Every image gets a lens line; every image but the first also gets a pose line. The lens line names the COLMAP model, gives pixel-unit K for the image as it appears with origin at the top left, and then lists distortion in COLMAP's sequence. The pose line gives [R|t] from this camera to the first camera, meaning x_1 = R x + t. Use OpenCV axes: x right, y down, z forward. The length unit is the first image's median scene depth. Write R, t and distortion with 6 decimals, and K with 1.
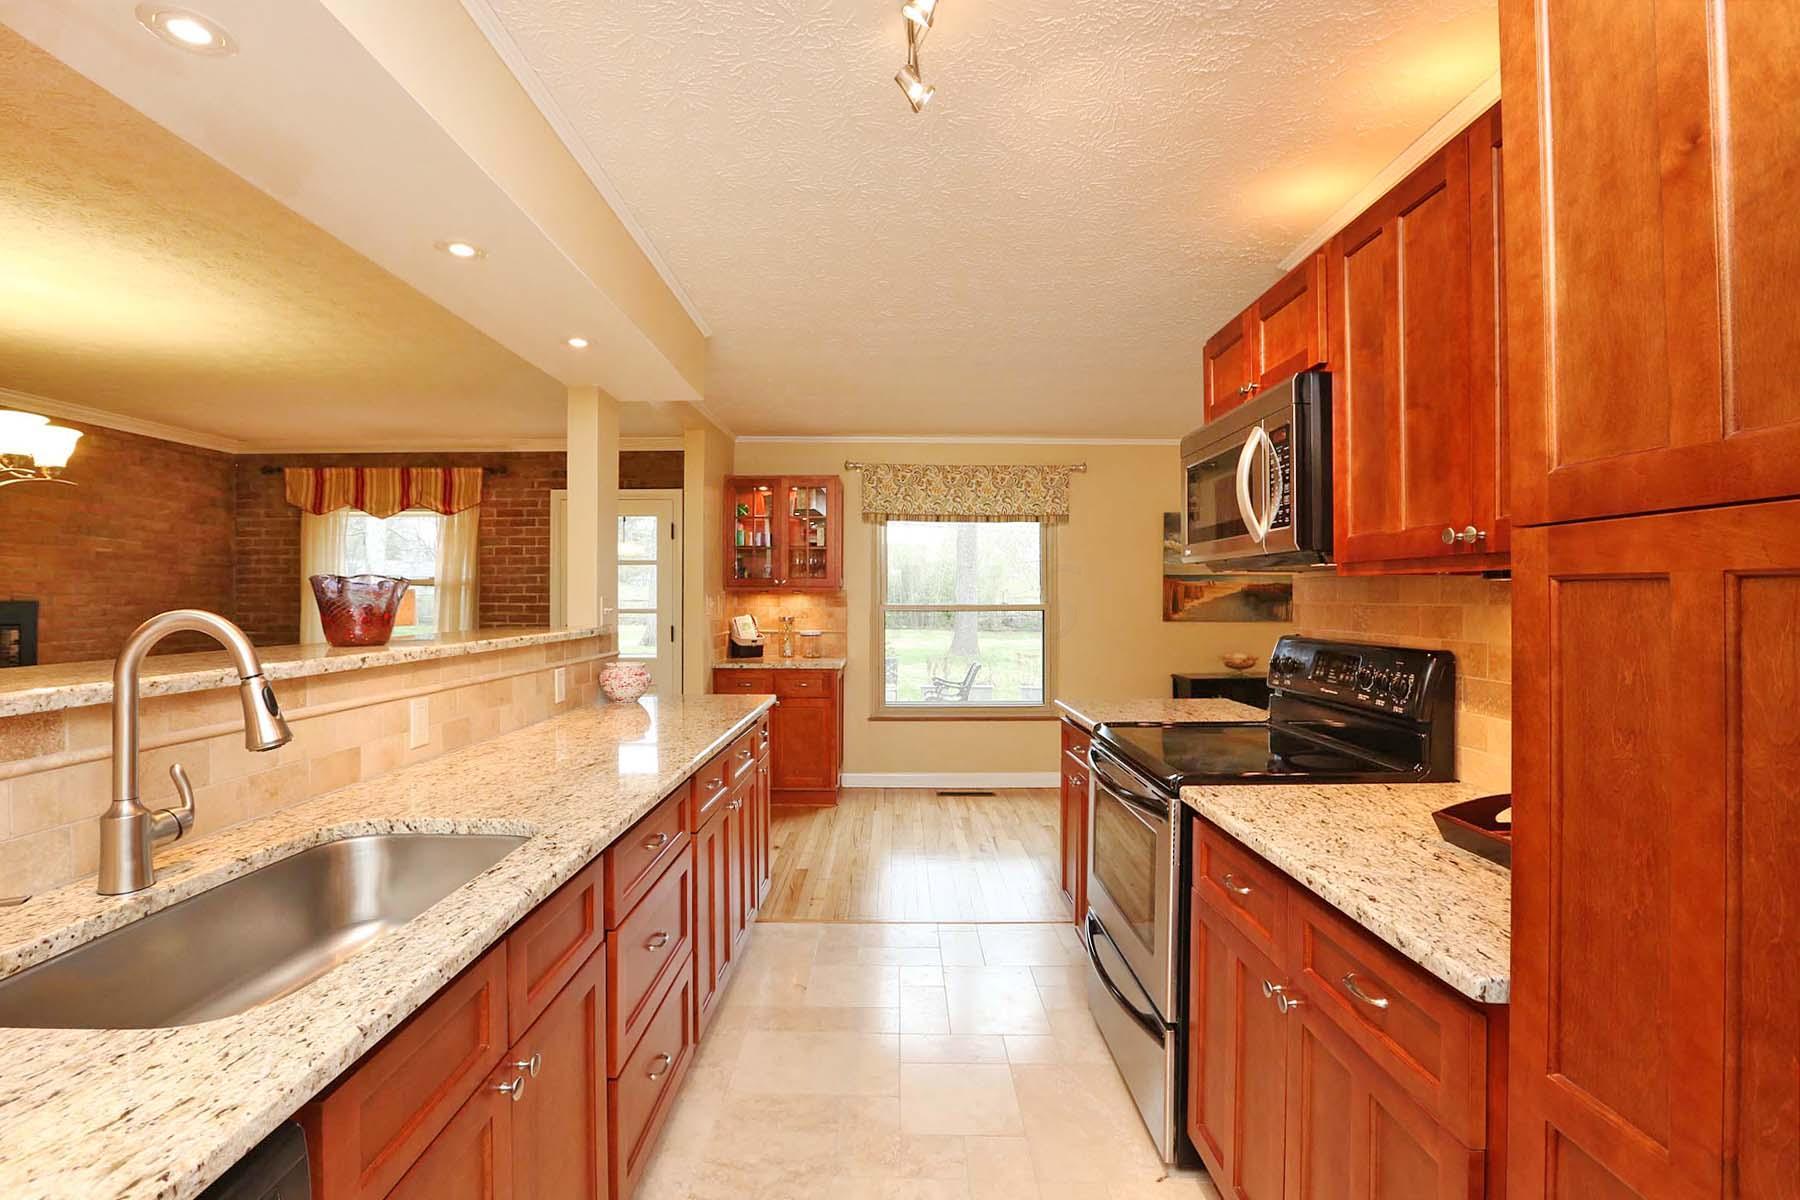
lens RADIAL K [[818.4, 0, 890.7], [0, 818.4, 592.3], [0, 0, 1]] dist [-0.058283, 0.022638]
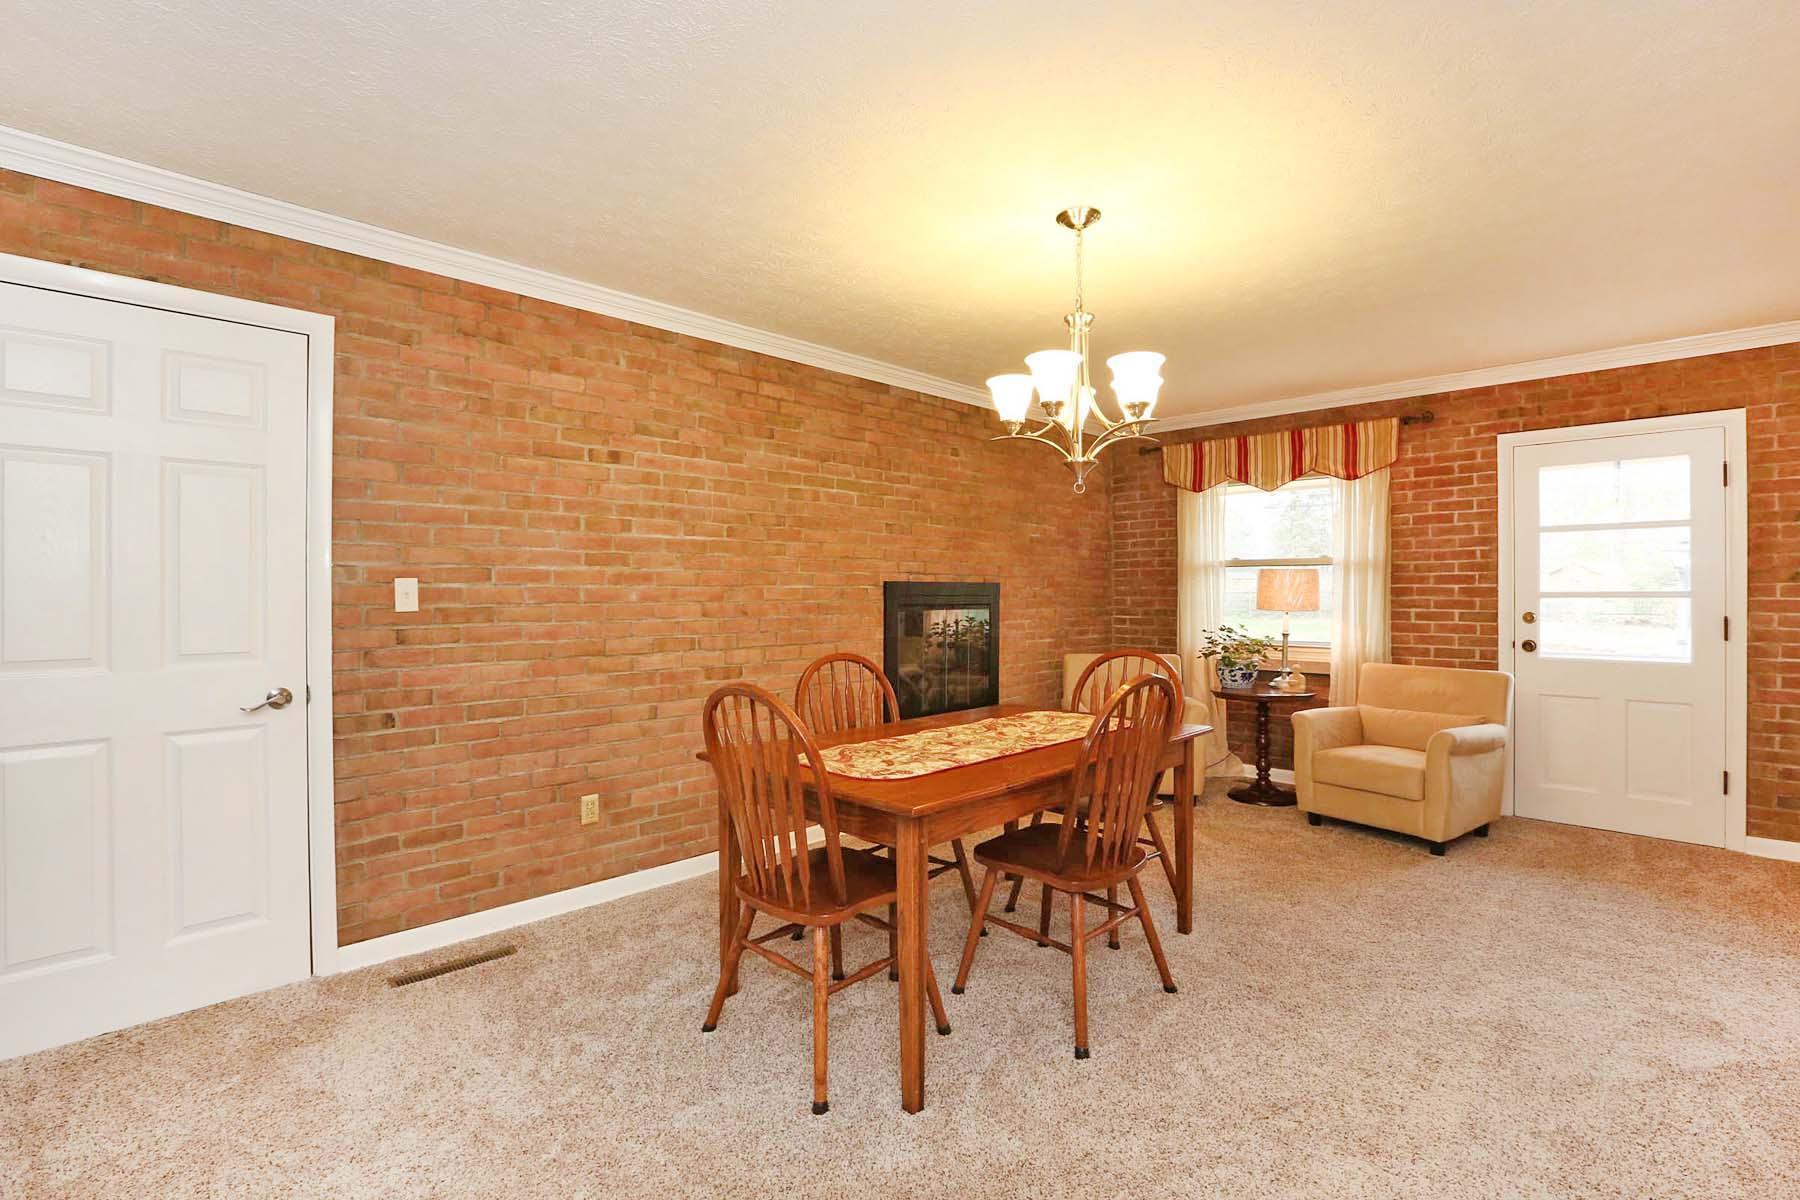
lens RADIAL K [[811.2, 0, 897.3], [0, 811.2, 590.1], [0, 0, 1]] dist [-0.060299, 0.022001]
pose [[0.712637, -0.002973, -0.701527, -0.623081], [0.007071, 0.999971, 0.002945, 0.026345], [0.701498, -0.007059, 0.712637, 0.157116]]
